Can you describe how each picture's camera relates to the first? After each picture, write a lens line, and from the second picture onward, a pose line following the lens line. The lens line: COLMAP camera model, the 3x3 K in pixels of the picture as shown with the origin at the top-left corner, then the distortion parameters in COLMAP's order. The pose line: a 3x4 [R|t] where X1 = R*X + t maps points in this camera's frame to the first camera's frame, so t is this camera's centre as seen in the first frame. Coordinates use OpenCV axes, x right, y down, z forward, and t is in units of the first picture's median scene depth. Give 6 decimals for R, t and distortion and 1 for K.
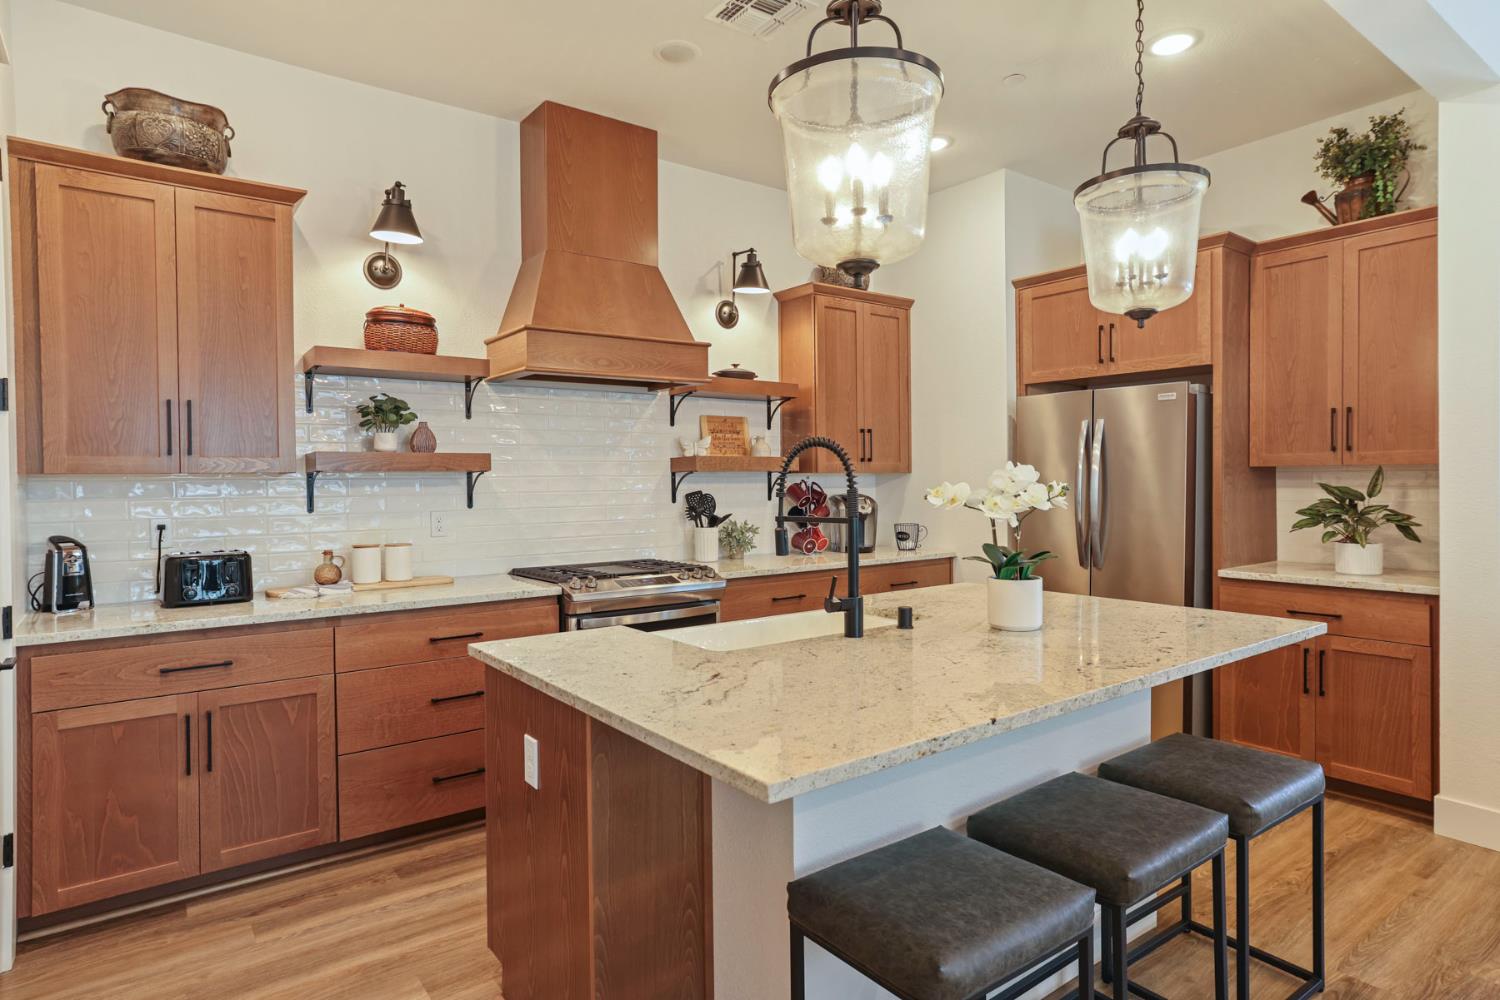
lens RADIAL K [[838.7, 0, 740.1], [0, 838.7, 489.7], [0, 0, 1]] dist [-0.022817, 0.018932]
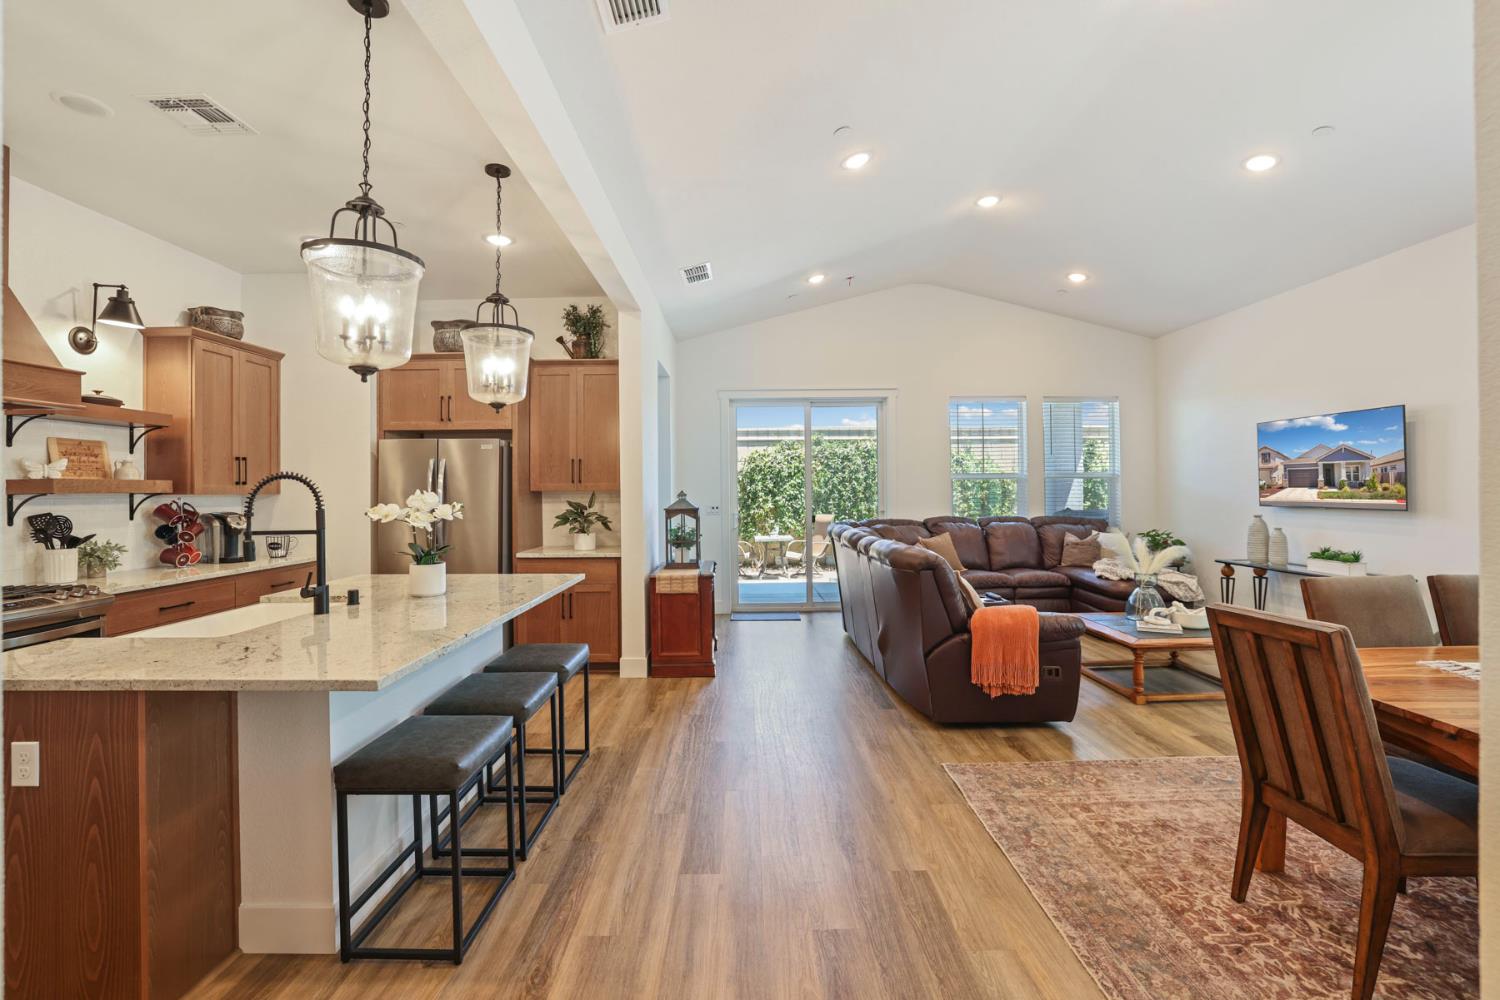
lens RADIAL K [[655.2, 0, 738.0], [0, 655.2, 485.5], [0, 0, 1]] dist [-0.015719, 0.006564]
pose [[0.607049, 0.008939, 0.794614, -0.211520], [0.012386, 0.999709, -0.020709, -0.006902], [-0.794568, 0.022414, 0.606761, -0.156341]]
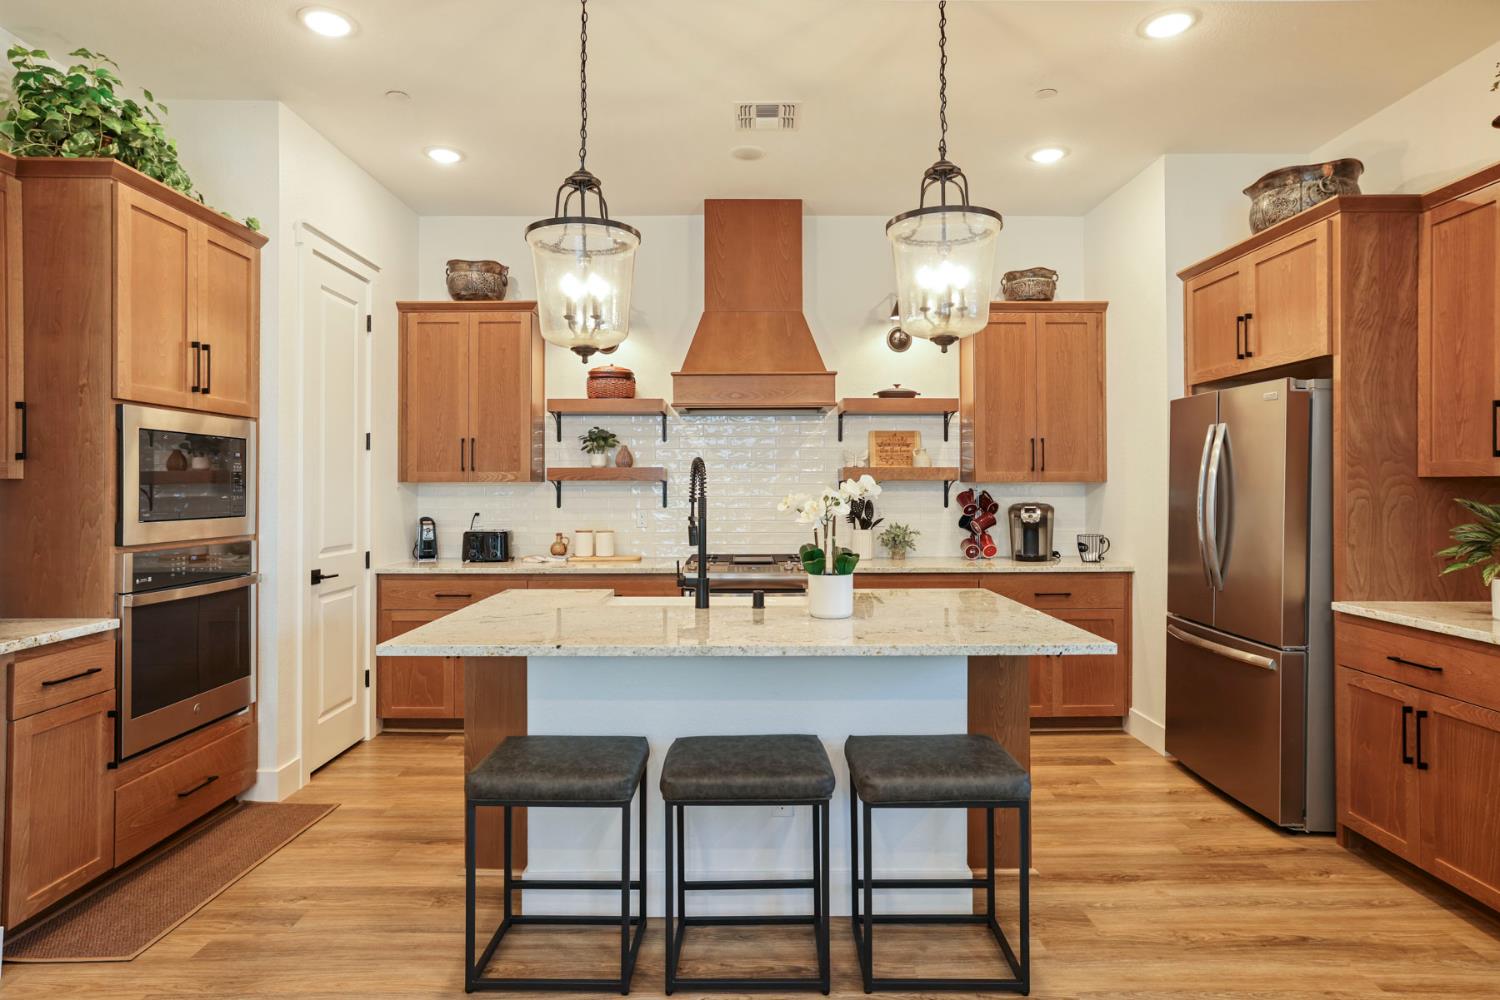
lens RADIAL K [[838.7, 0, 745.1], [0, 838.7, 482.1], [0, 0, 1]] dist [-0.022817, 0.018932]
pose [[0.802714, 0.003908, -0.596351, 0.647547], [-0.012346, 0.999873, -0.010065, -0.007716], [0.596236, 0.015442, 0.802661, -0.018344]]
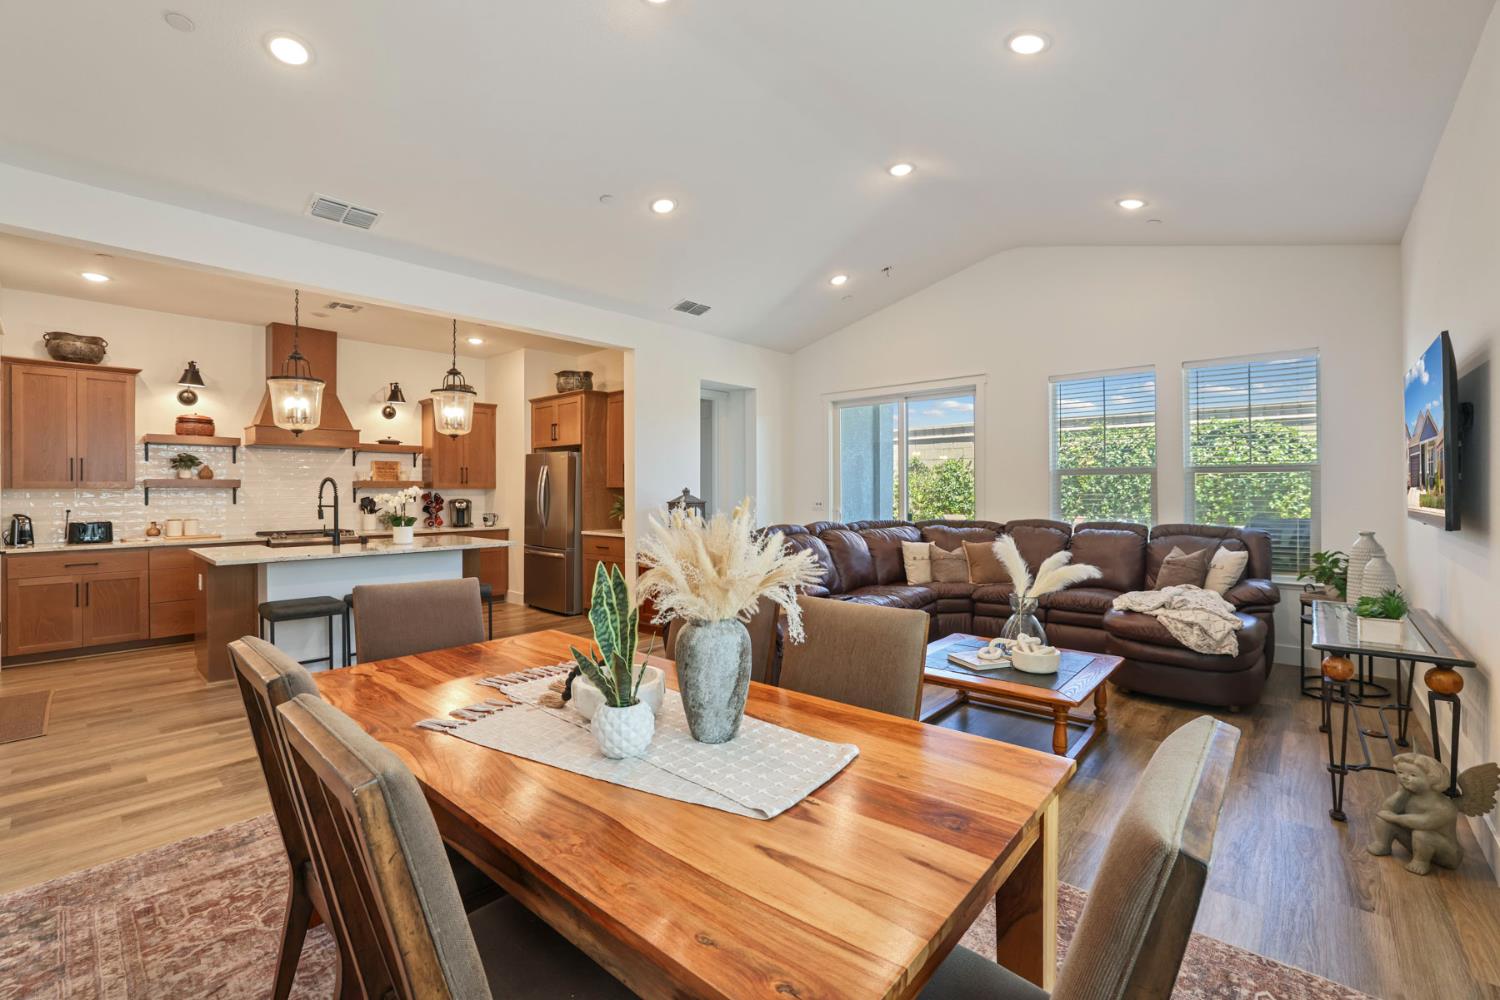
lens RADIAL K [[655.2, 0, 737.1], [0, 655.2, 488.4], [0, 0, 1]] dist [-0.015719, 0.006564]
pose [[0.984350, 0.006229, 0.176114, 0.737094], [-0.003530, 0.999872, -0.015634, 0.003056], [-0.176189, 0.014768, 0.984246, -0.996966]]
